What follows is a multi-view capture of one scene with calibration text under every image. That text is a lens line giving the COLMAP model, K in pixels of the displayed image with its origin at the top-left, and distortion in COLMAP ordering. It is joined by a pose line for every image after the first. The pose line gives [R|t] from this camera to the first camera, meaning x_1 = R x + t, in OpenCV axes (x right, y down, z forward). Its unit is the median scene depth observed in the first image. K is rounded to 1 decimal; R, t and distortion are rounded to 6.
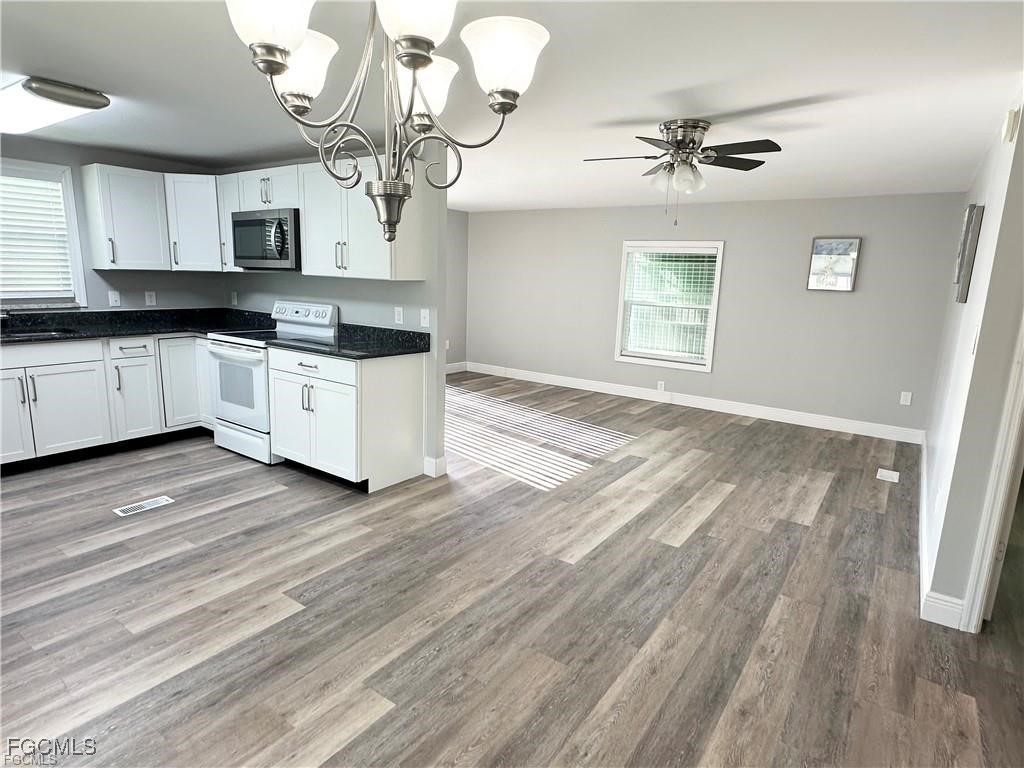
lens RADIAL K [[576.6, 0, 512.0], [0, 576.6, 384.0], [0, 0, 1]] dist [-0.004798, -0.000165]
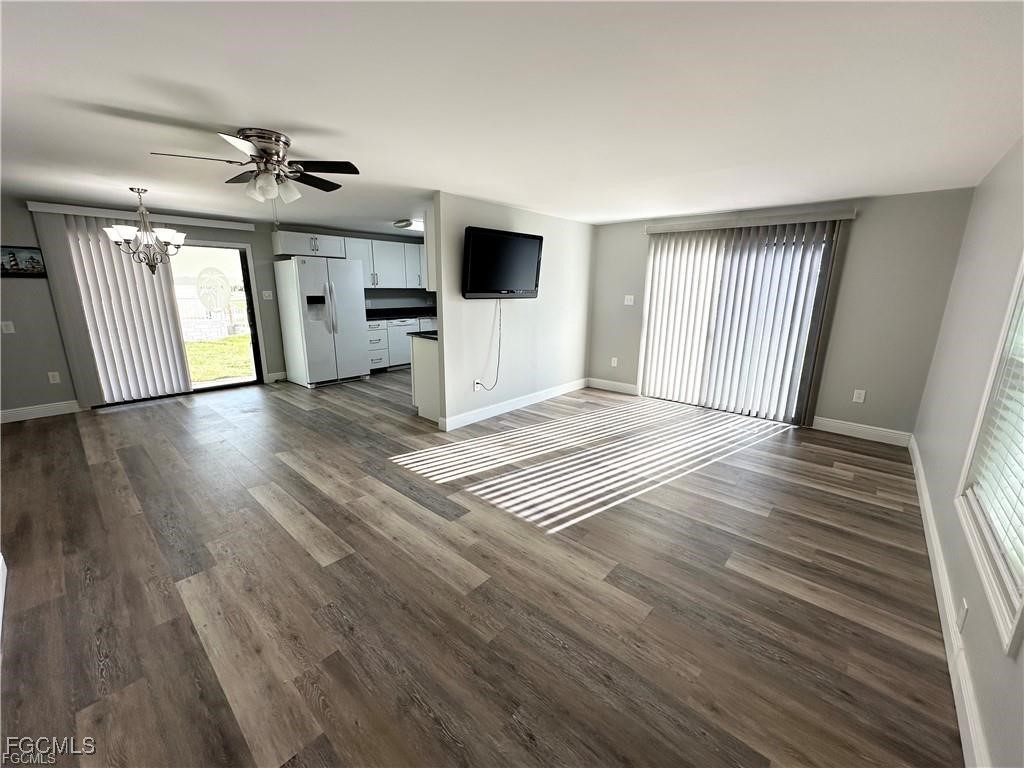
lens RADIAL K [[409.7, 0, 512.0], [0, 409.7, 384.0], [0, 0, 1]] dist [-0.001617, 0.000134]
pose [[-0.115356, 0.195643, -0.973867, 0.818002], [-0.202867, 0.955107, 0.215905, -0.203186], [0.972388, 0.222471, -0.070488, 1.214765]]
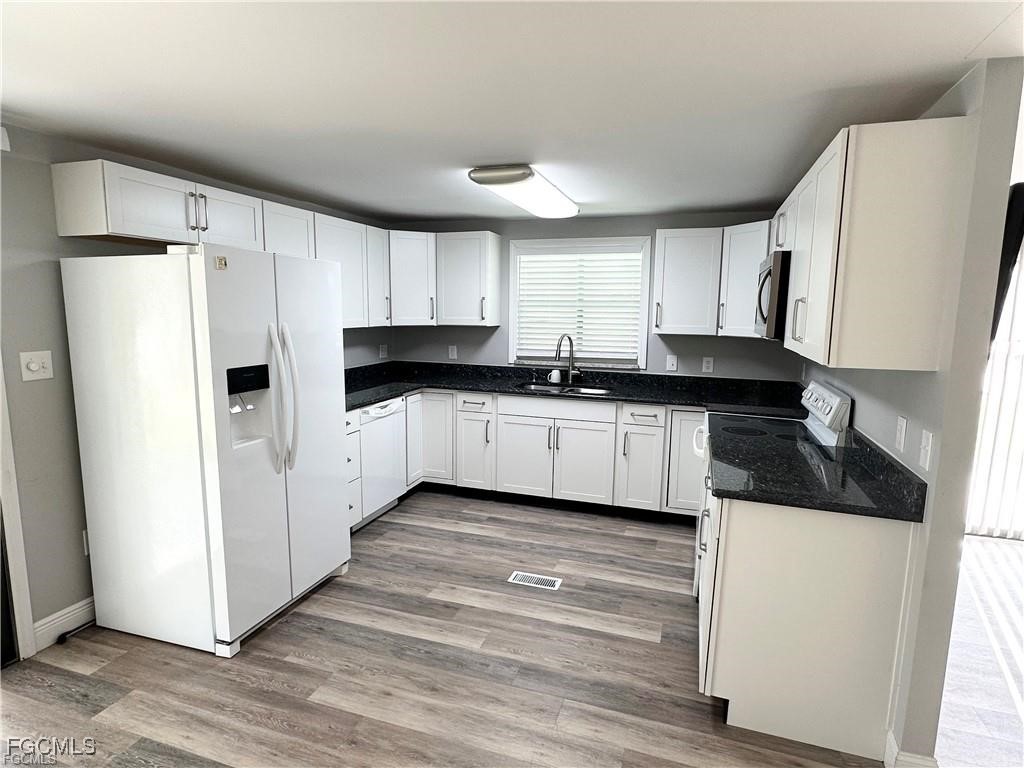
lens RADIAL K [[576.6, 0, 512.0], [0, 576.6, 384.0], [0, 0, 1]] dist [-0.004798, -0.000165]
pose [[0.282171, 0.101114, -0.954021, 0.191652], [-0.187429, 0.981078, 0.048546, -0.122641], [0.940877, 0.165113, 0.295784, 0.514882]]
